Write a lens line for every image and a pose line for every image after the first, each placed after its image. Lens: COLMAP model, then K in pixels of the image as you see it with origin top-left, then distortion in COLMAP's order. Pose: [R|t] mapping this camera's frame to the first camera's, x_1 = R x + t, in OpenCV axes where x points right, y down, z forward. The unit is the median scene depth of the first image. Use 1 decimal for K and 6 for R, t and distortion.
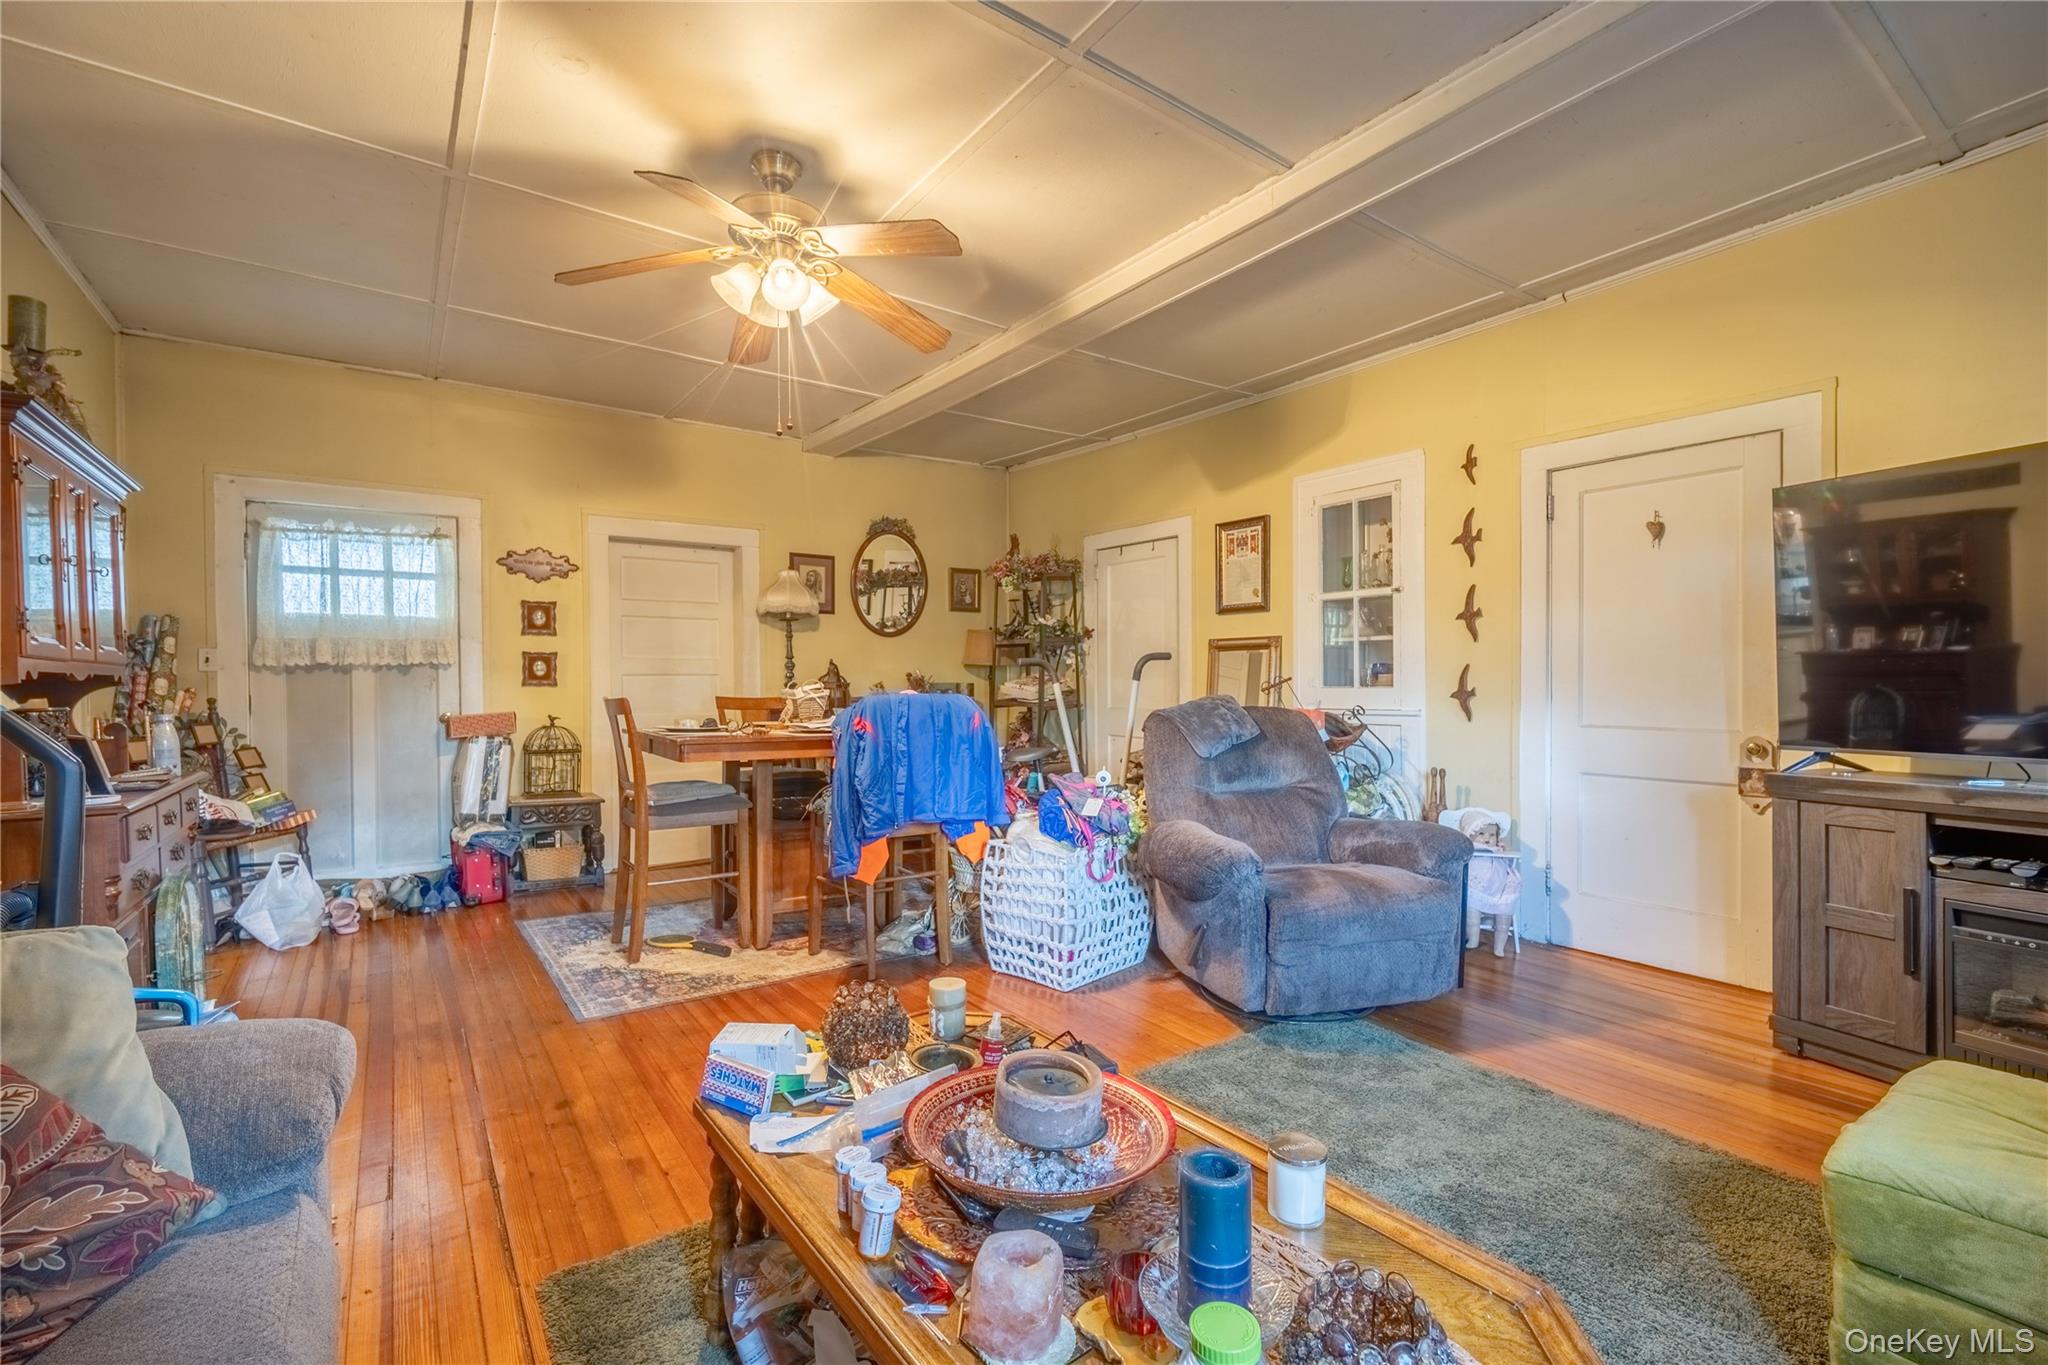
lens RADIAL K [[899.9, 0, 1038.6], [0, 899.9, 694.3], [0, 0, 1]] dist [-0.009037, 0.002094]
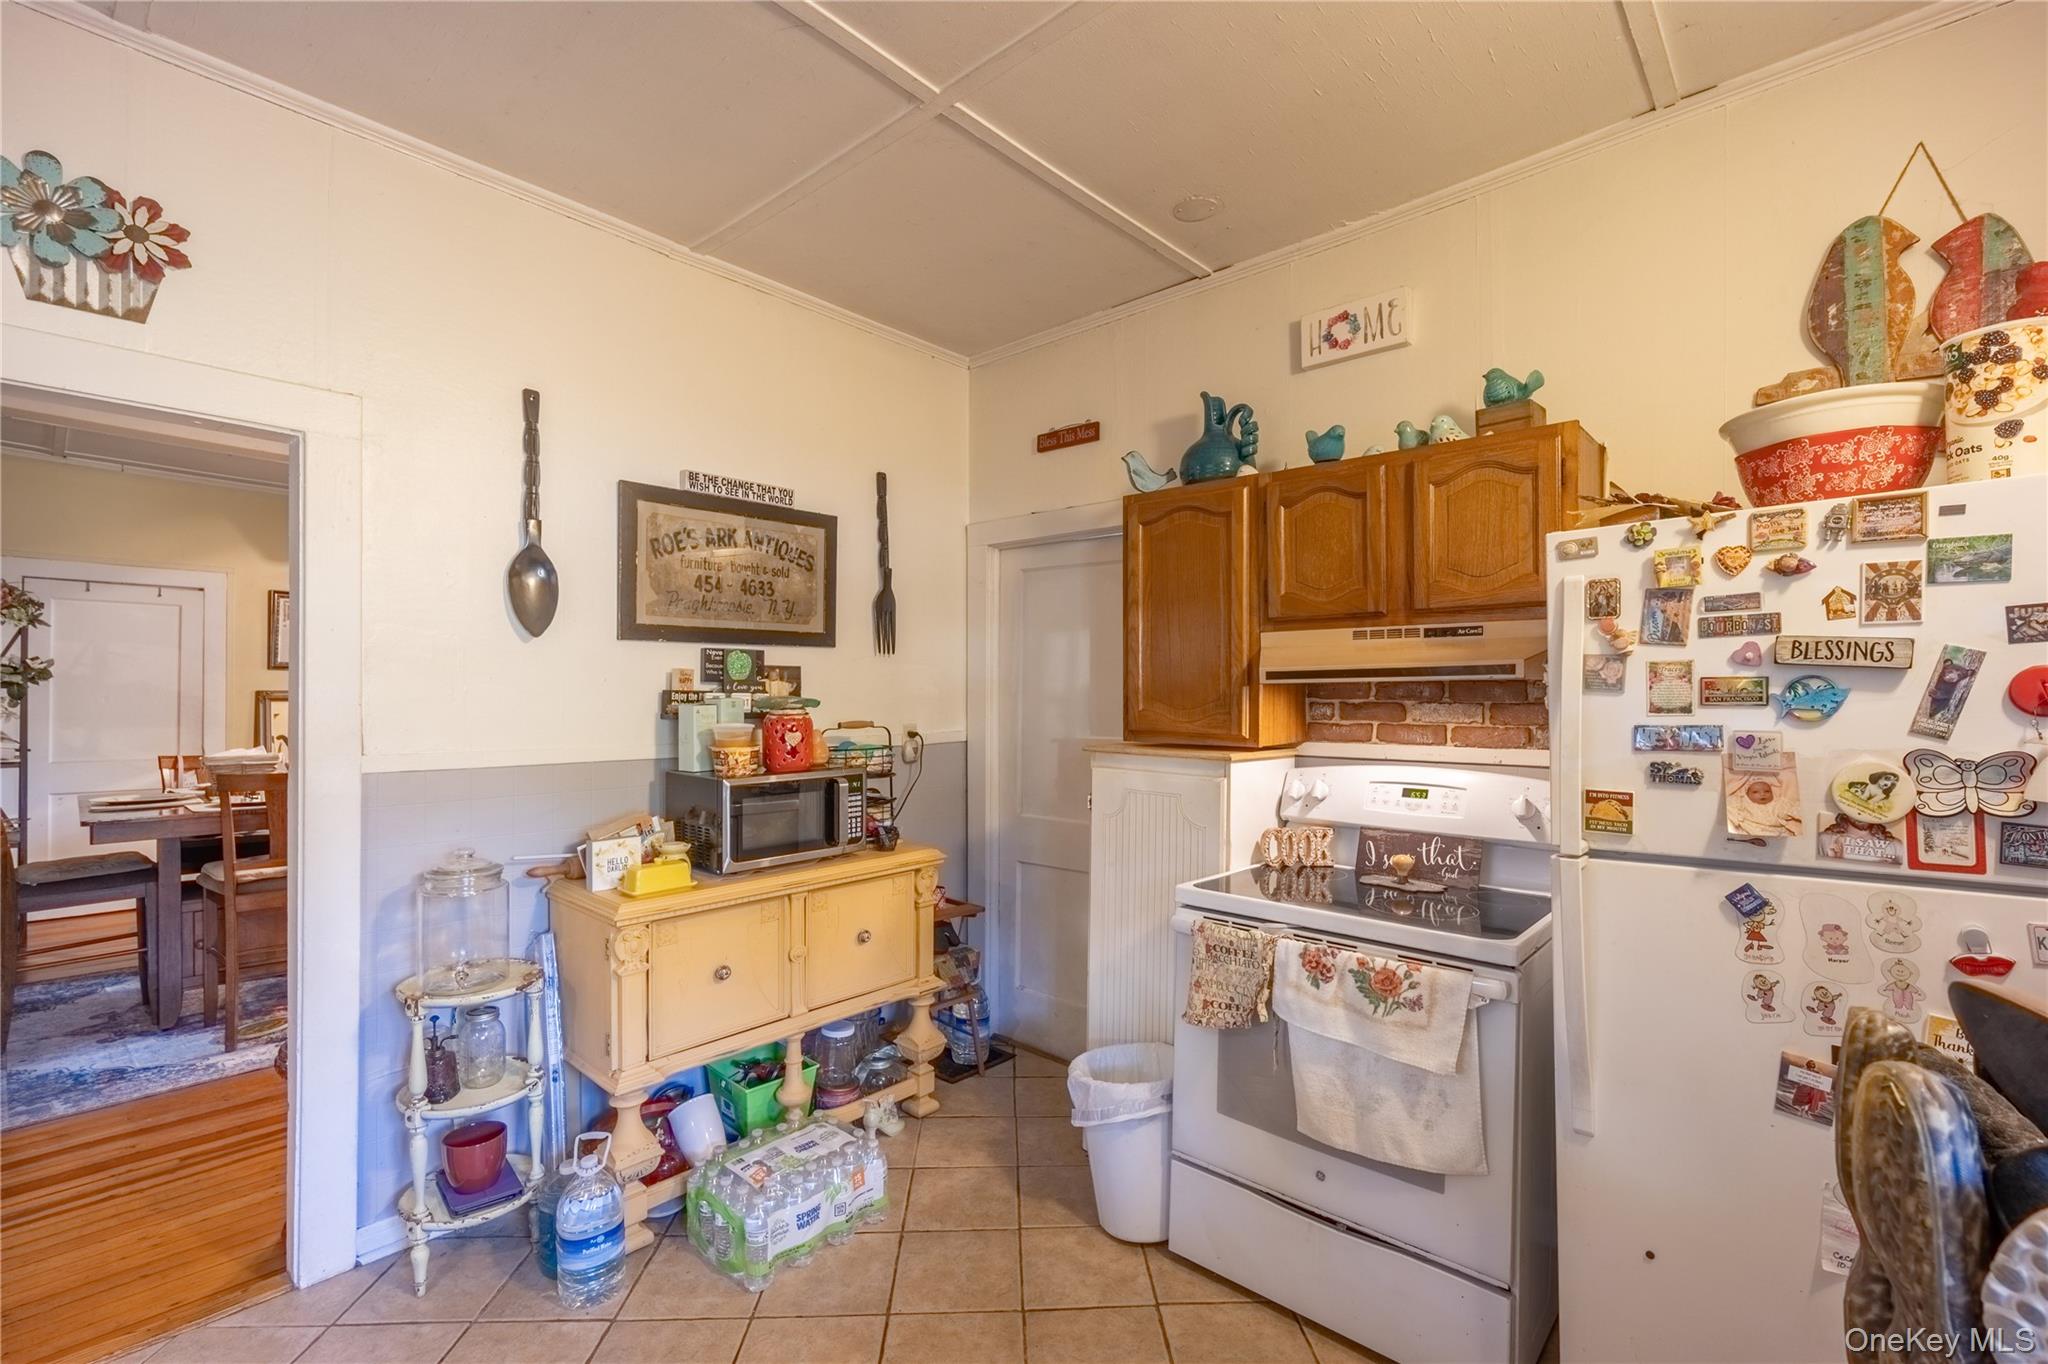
lens RADIAL K [[899.9, 0, 1028.1], [0, 899.9, 692.8], [0, 0, 1]] dist [-0.009037, 0.002094]
pose [[-0.207860, -0.000903, 0.978158, -1.414638], [0.009409, 0.999951, 0.002923, -0.067662], [-0.978113, 0.009811, -0.207841, 0.384047]]
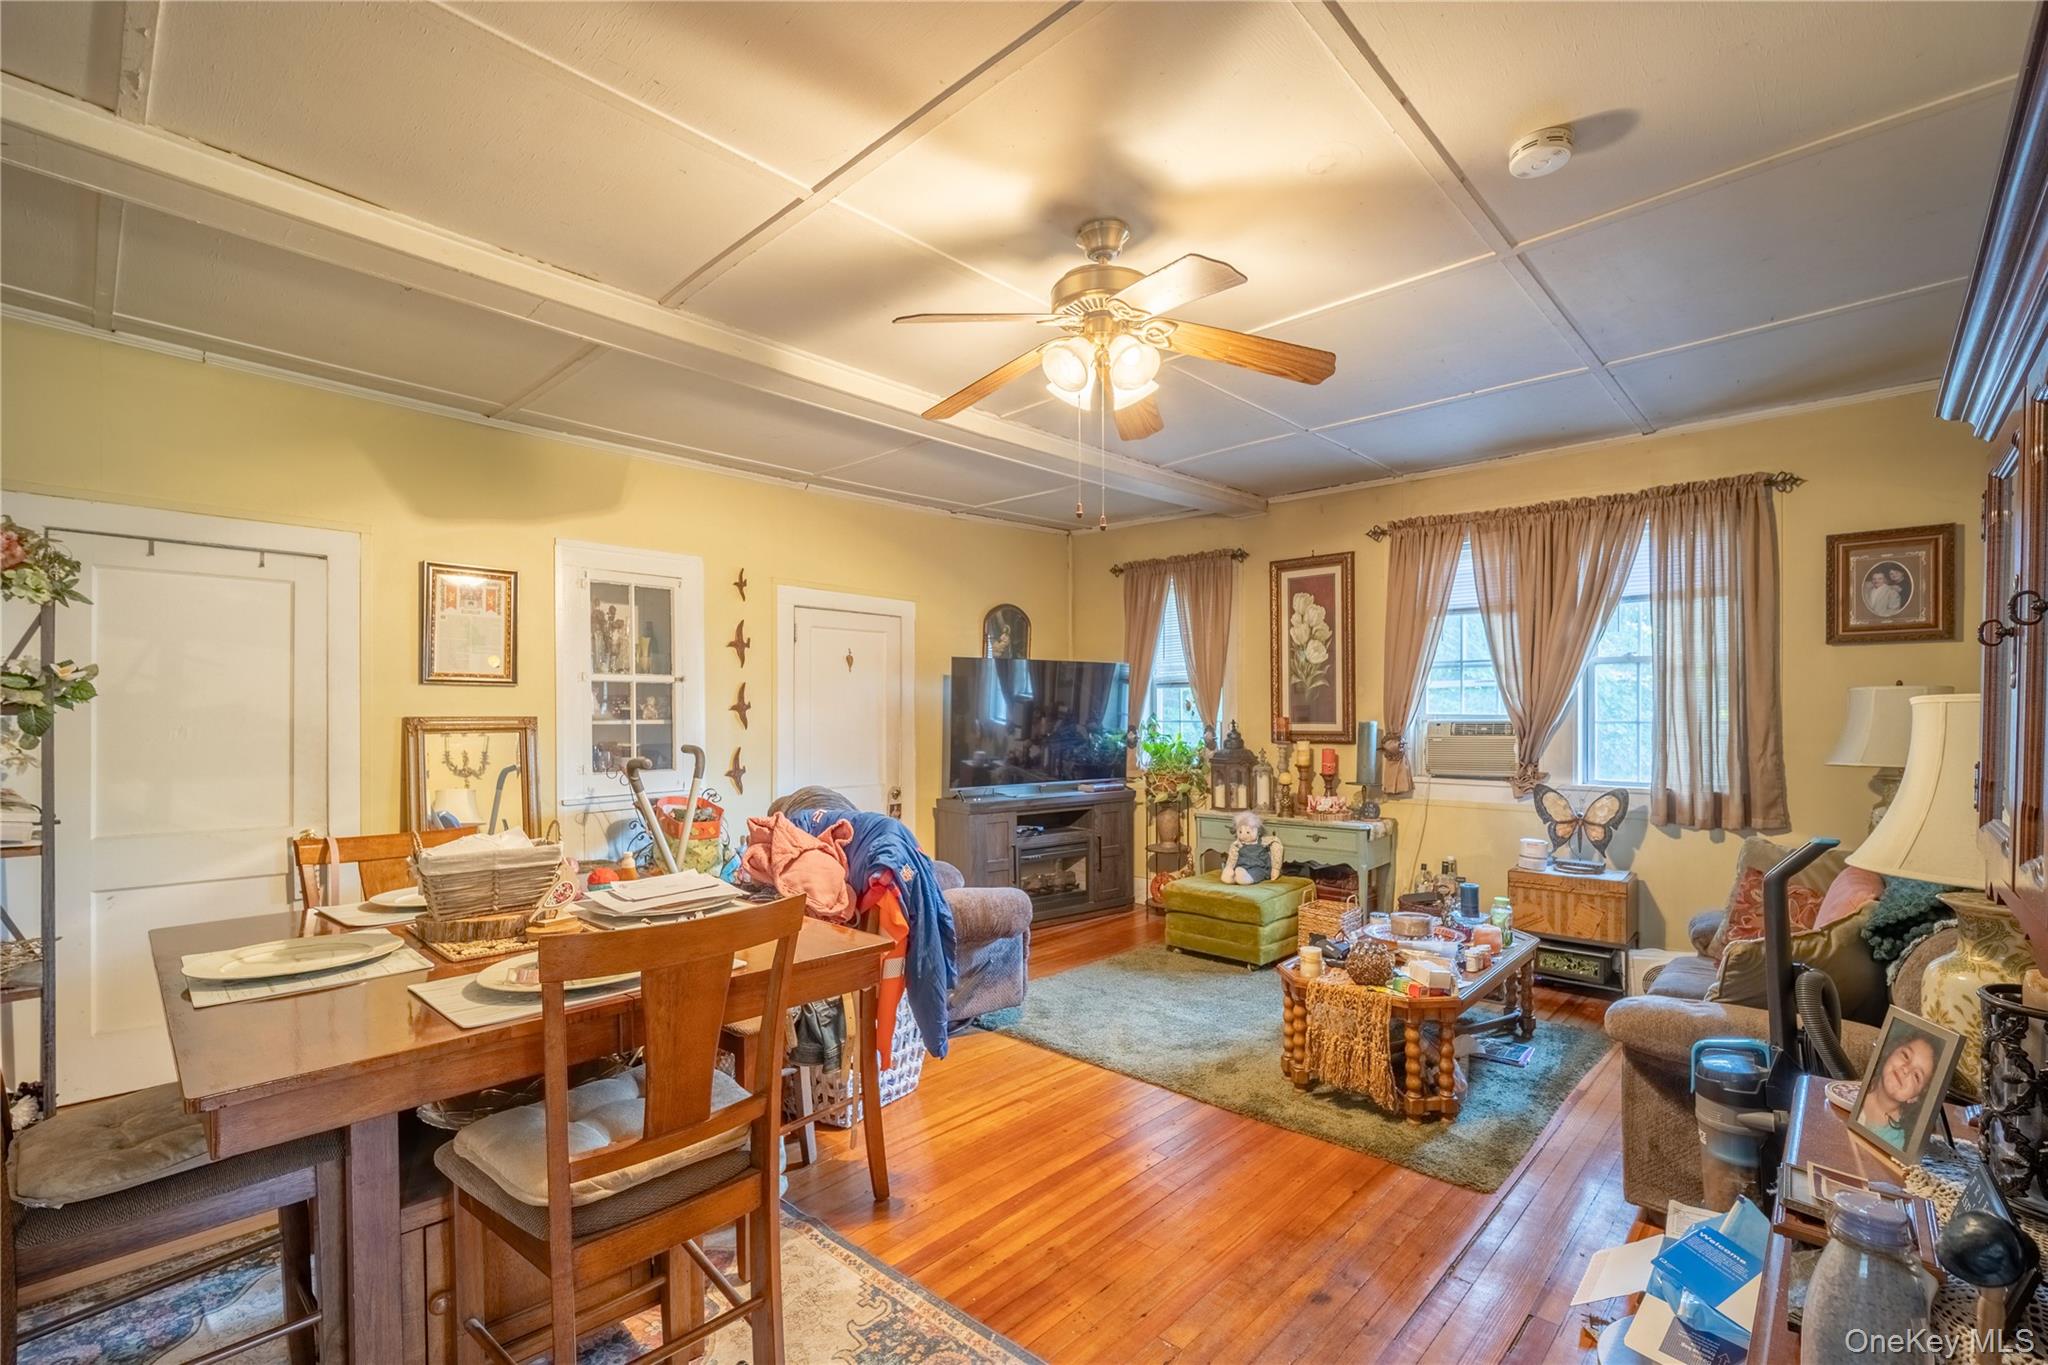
lens RADIAL K [[899.9, 0, 1023.0], [0, 899.9, 716.9], [0, 0, 1]] dist [-0.009037, 0.002094]
pose [[-0.186690, 0.000025, 0.982419, -0.782603], [0.016595, 0.999857, 0.003128, -0.071307], [-0.982279, 0.016888, -0.186664, 0.840782]]
